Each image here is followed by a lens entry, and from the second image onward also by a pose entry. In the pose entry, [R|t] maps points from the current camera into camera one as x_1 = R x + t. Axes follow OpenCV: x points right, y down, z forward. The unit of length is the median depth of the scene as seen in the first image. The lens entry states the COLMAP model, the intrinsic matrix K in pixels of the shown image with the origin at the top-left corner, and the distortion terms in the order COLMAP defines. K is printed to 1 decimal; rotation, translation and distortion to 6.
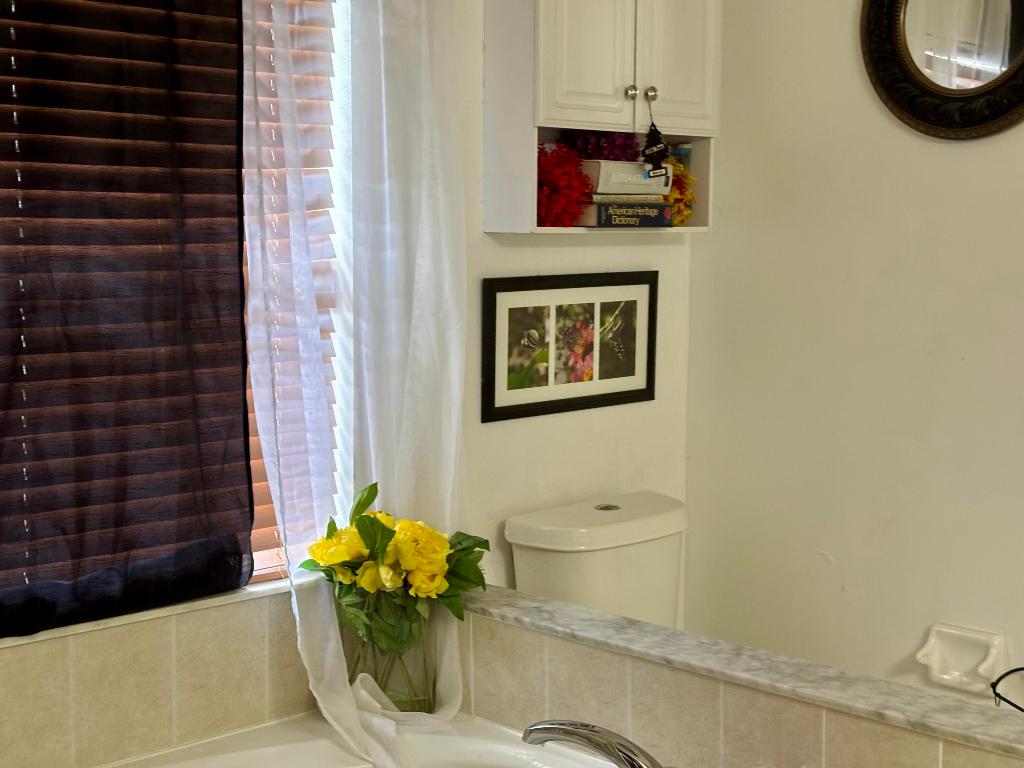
lens RADIAL K [[1549.1, 0, 516.5], [0, 1549.1, 389.0], [0, 0, 1]] dist [0.087971, 0.000000]
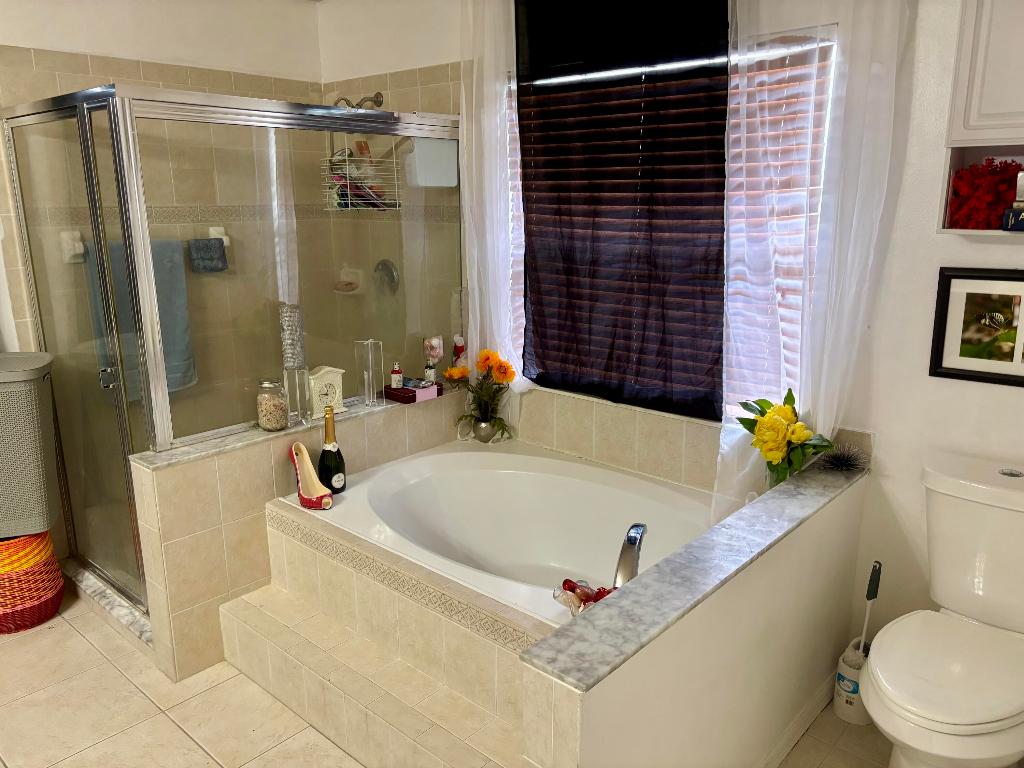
lens RADIAL K [[779.5, 0, 519.8], [0, 779.5, 376.5], [0, 0, 1]] dist [0.059675, -0.066321]
pose [[0.053357, 0.220094, -0.974018, 0.610587], [-0.095058, 0.972098, 0.214452, -0.088107], [0.994041, 0.081146, 0.072789, 0.589896]]
